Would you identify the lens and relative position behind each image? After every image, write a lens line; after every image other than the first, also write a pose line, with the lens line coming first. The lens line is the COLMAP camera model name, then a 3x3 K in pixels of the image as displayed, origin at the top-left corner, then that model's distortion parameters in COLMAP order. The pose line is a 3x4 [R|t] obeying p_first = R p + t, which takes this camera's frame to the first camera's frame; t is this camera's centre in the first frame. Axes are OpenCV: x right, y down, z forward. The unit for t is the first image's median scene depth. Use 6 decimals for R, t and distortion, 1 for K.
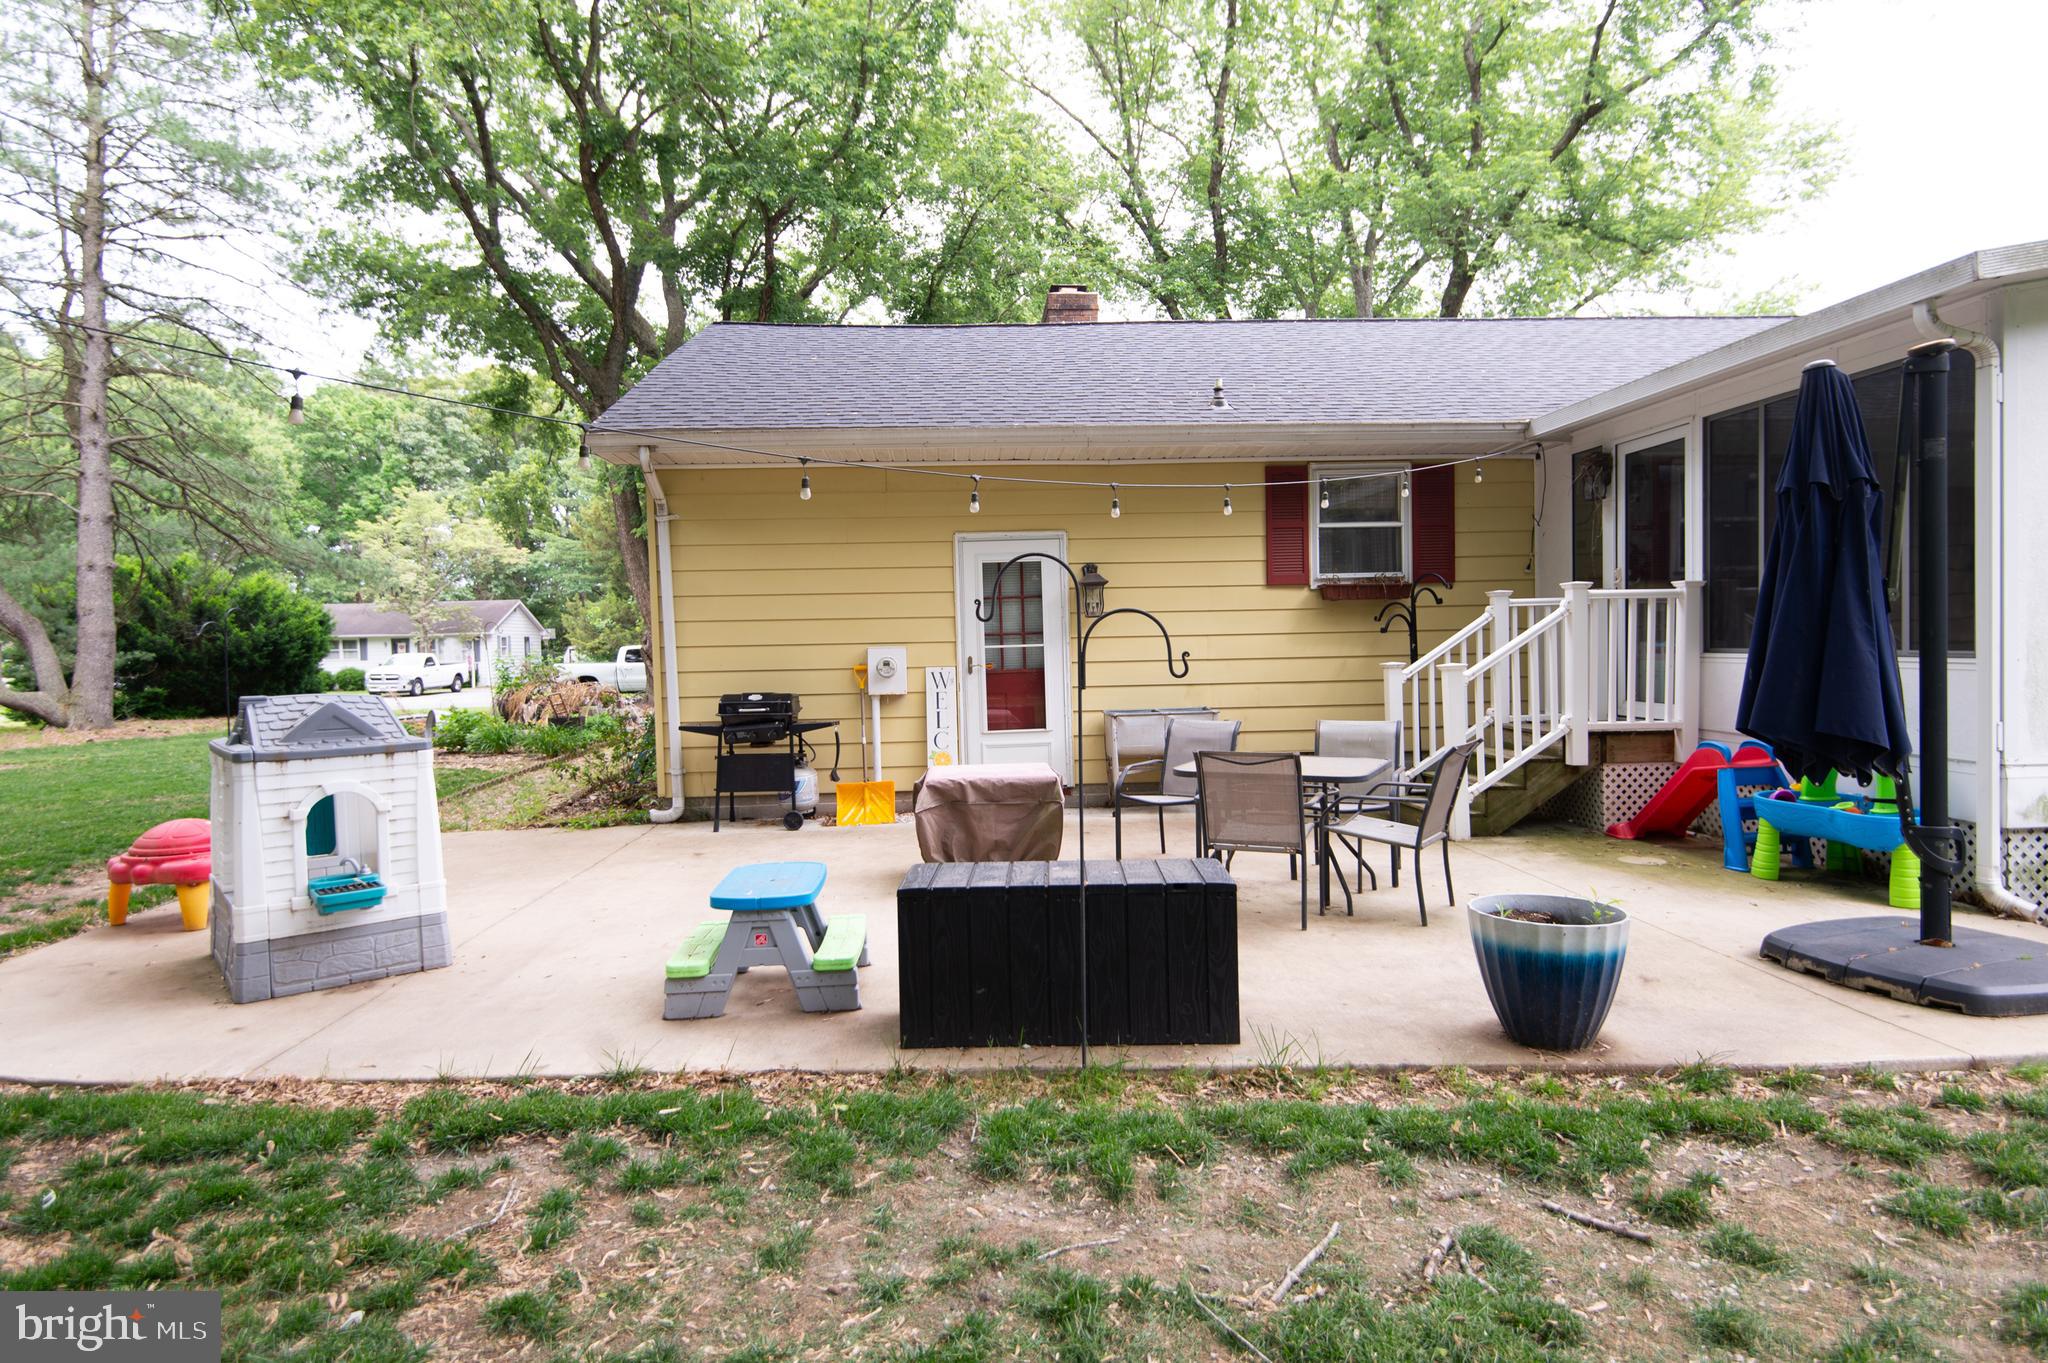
lens RADIAL K [[1105.2, 0, 1028.5], [0, 1105.2, 674.7], [0, 0, 1]] dist [0.016092, -0.000067]
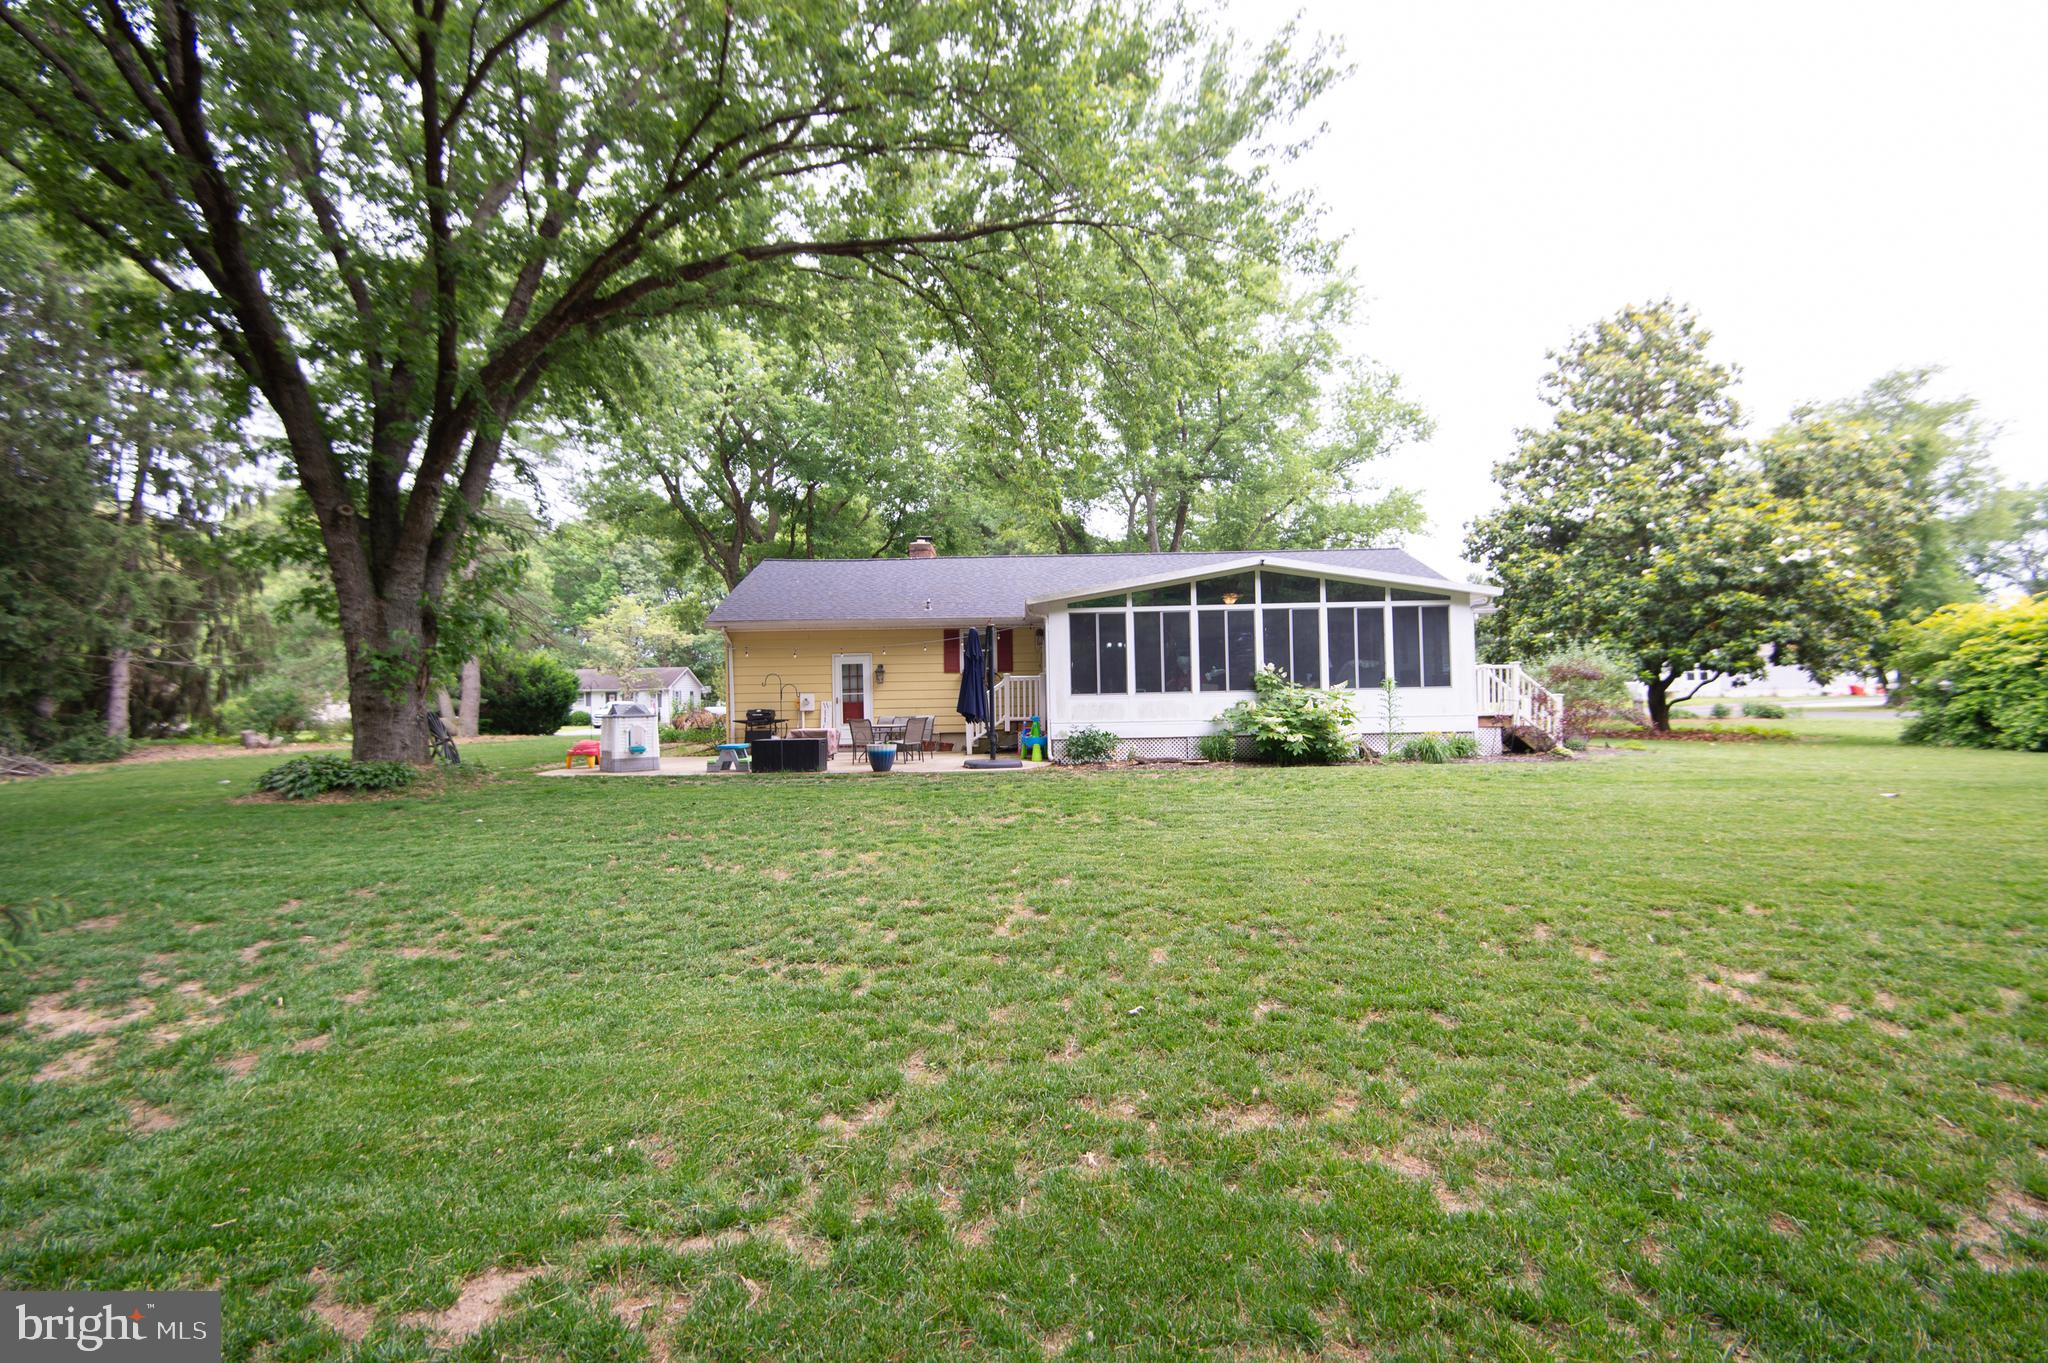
lens RADIAL K [[892.9, 0, 1035.2], [0, 892.9, 674.0], [0, 0, 1]] dist [0.024480, -0.019197]
pose [[0.998085, 0.003080, -0.061781, 0.170031], [-0.006537, 0.998418, -0.055842, 0.013613], [0.061511, 0.056139, 0.996526, -0.355263]]
